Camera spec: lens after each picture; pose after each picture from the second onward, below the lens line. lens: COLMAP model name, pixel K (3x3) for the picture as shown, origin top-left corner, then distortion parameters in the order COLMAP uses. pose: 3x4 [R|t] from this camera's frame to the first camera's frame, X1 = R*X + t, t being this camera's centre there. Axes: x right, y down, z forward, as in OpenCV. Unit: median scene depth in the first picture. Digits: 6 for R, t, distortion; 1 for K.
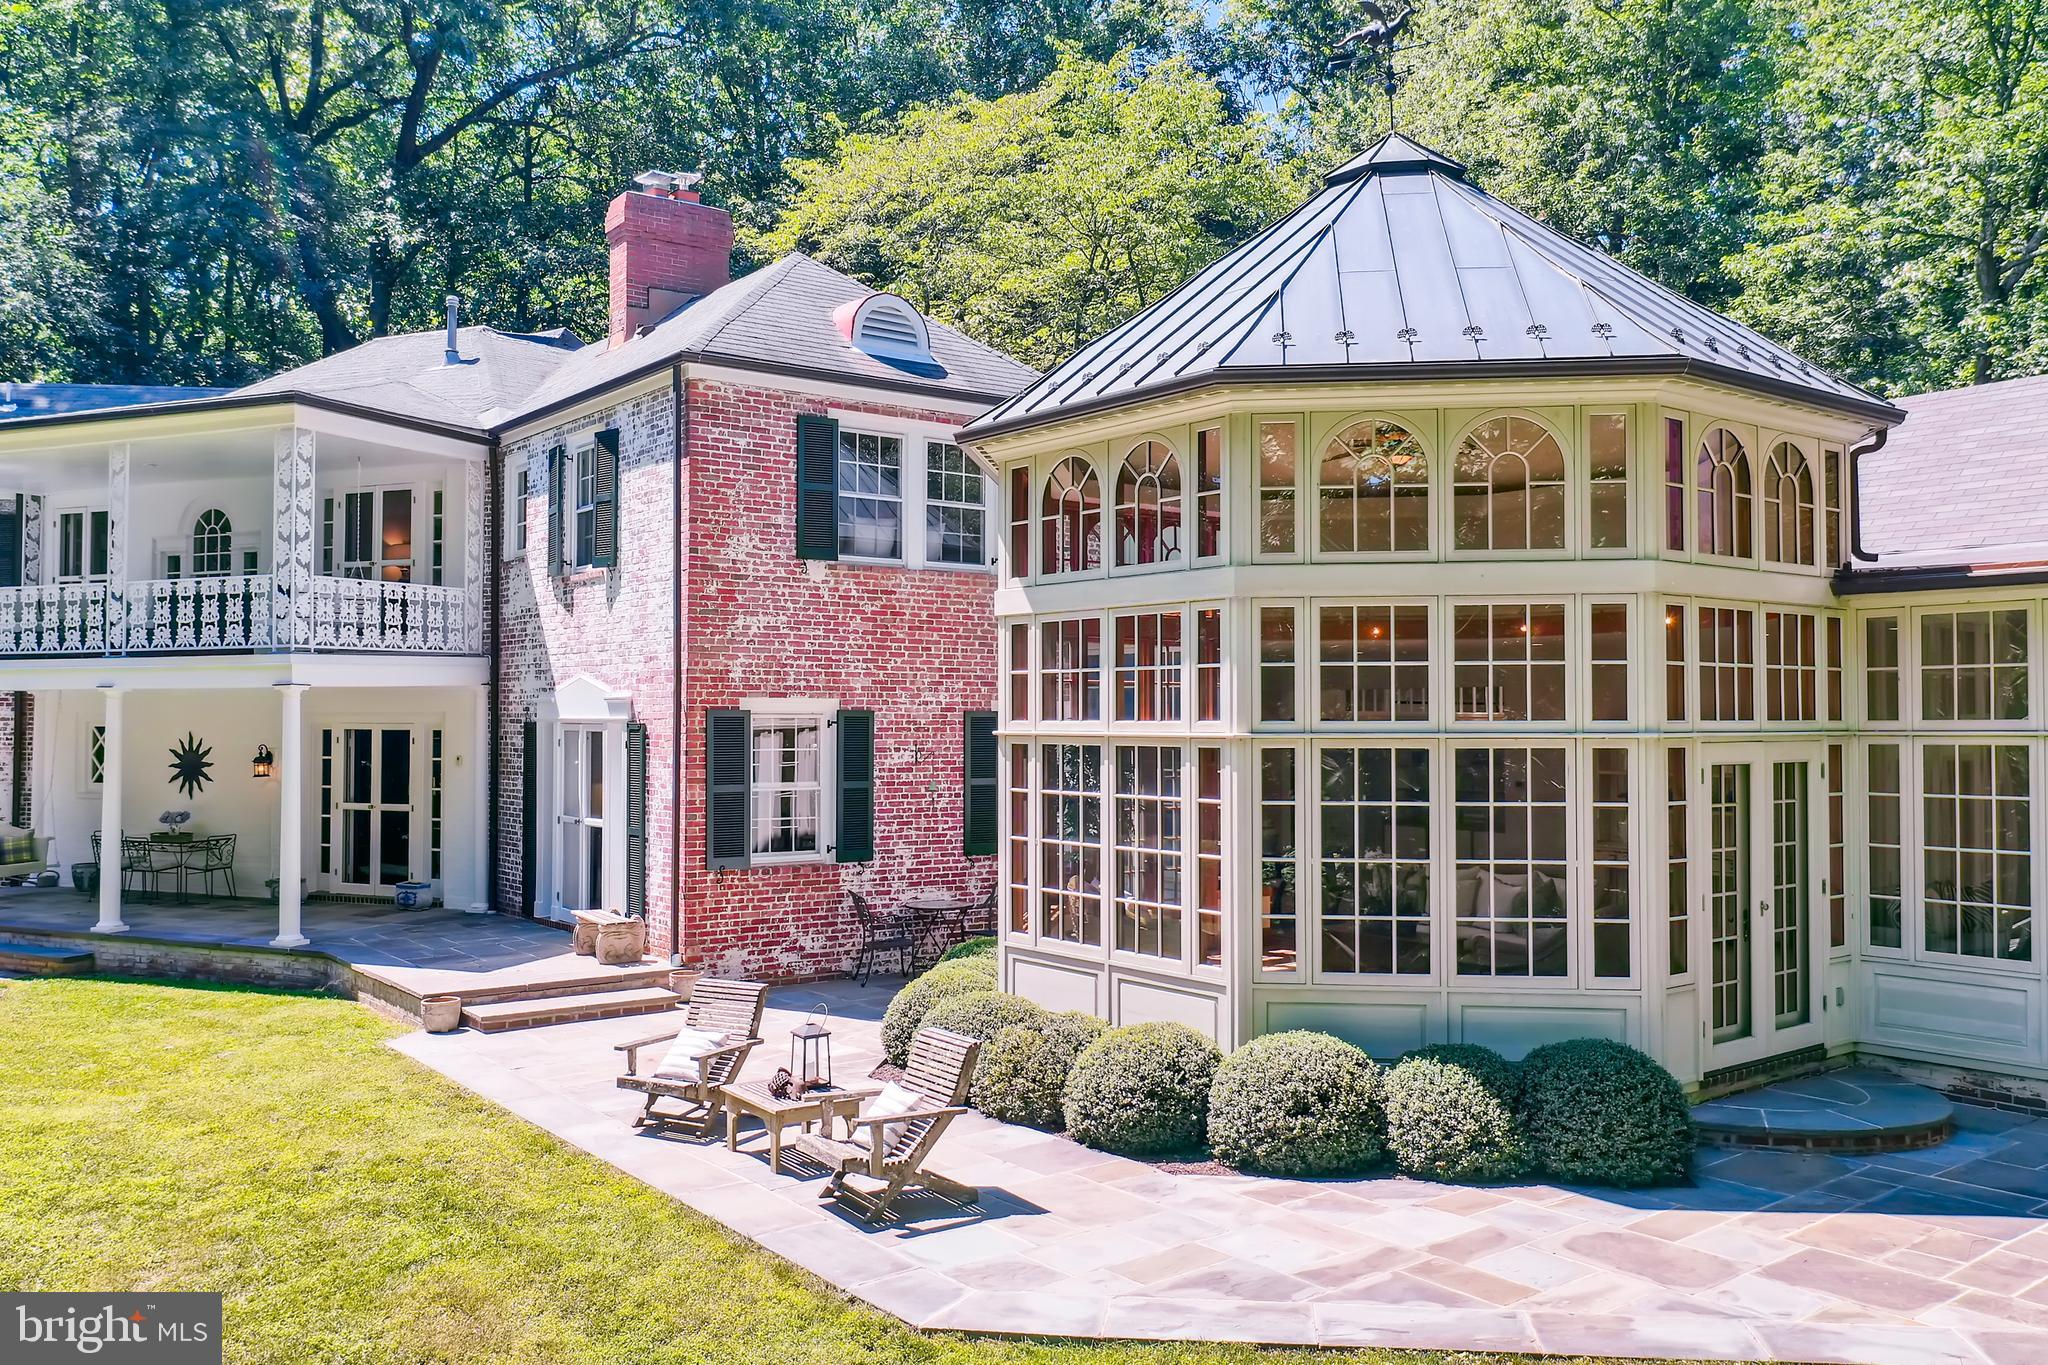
lens RADIAL K [[1651.1, 0, 1027.3], [0, 1651.1, 684.9], [0, 0, 1]] dist [-0.009373, 0.001974]
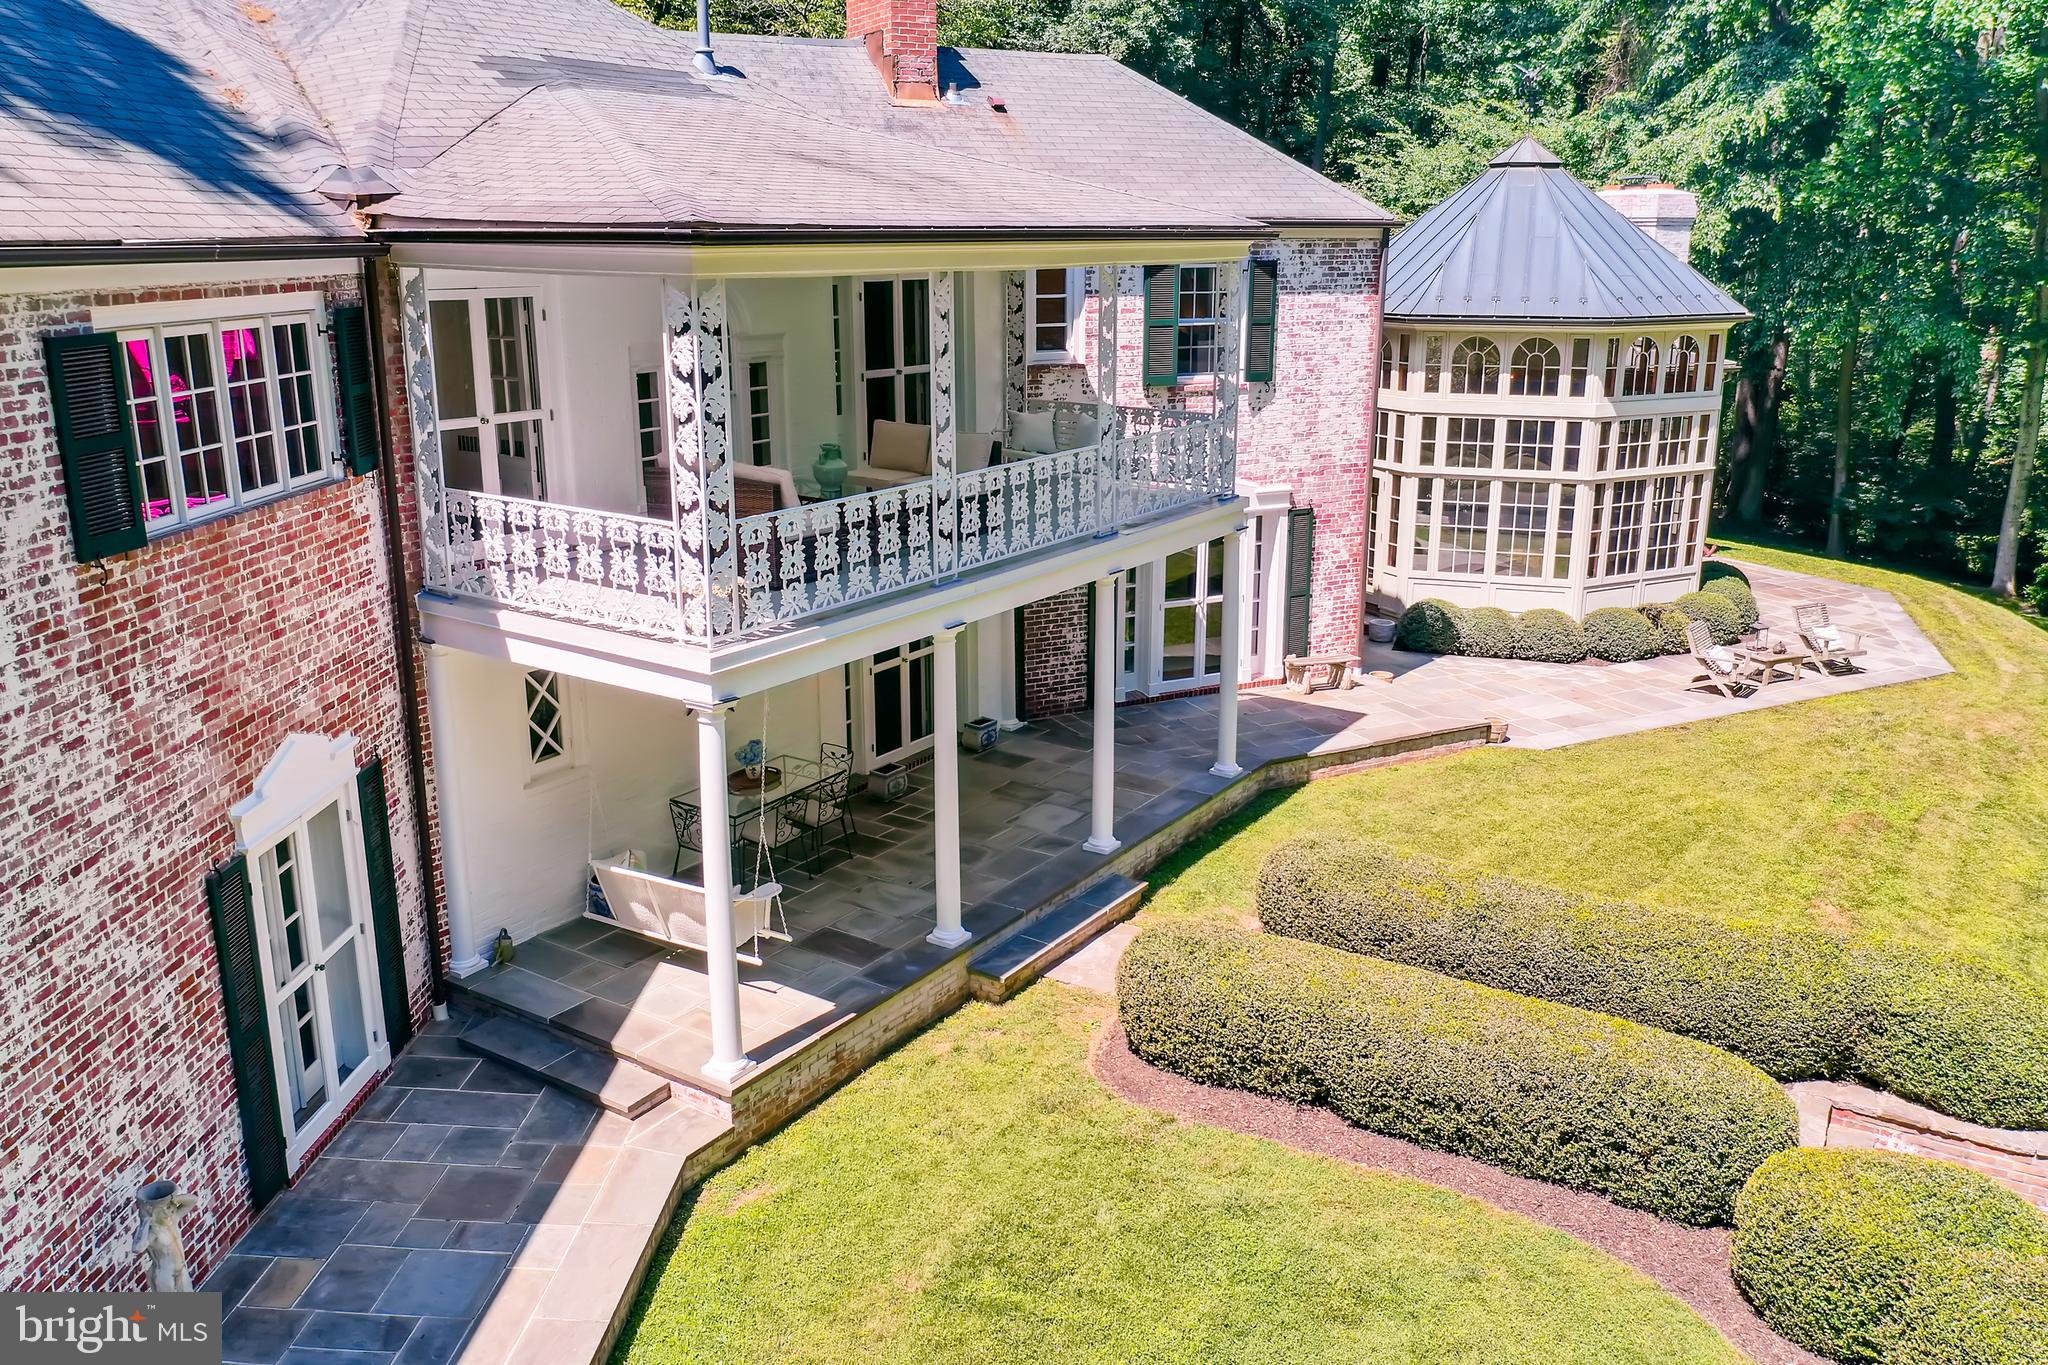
lens RADIAL K [[1619.5, 0, 1024.0], [0, 1619.5, 682.5], [0, 0, 1]] dist [-0.005386, 0.003694]
pose [[0.177098, -0.264356, 0.948026, -1.546571], [-0.019744, 0.962103, 0.271969, -0.188869], [-0.983995, -0.066882, 0.165167, 1.038808]]
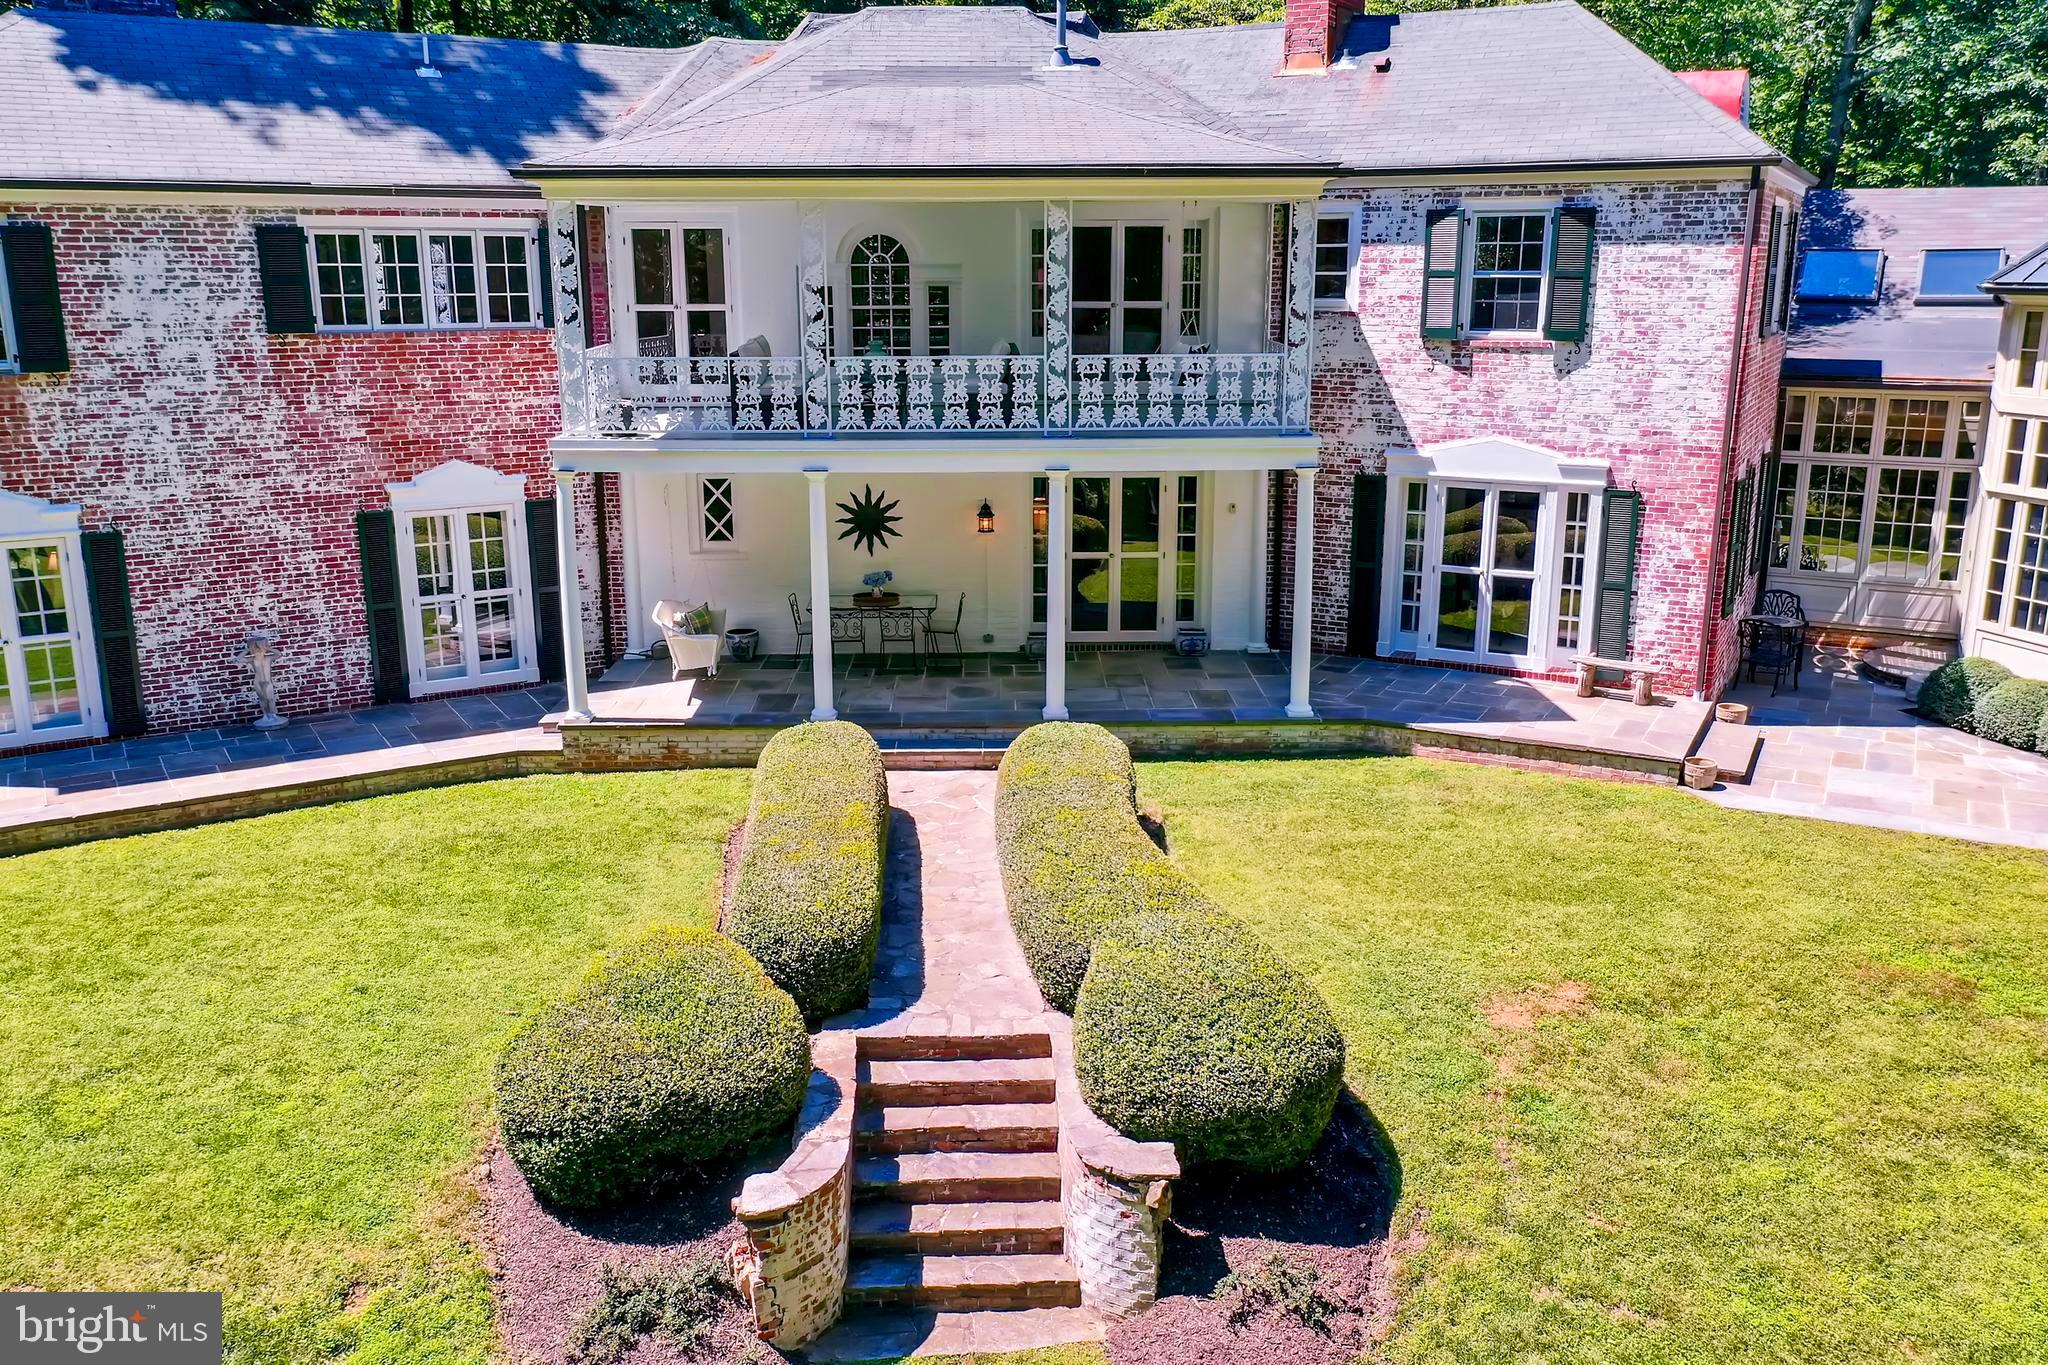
lens RADIAL K [[1619.5, 0, 1024.0], [0, 1619.5, 682.5], [0, 0, 1]] dist [-0.005386, 0.003694]
pose [[0.909359, -0.106511, 0.402145, -1.103194], [-0.004489, 0.964100, 0.265500, -0.145453], [-0.415987, -0.243240, 0.876236, 0.187666]]
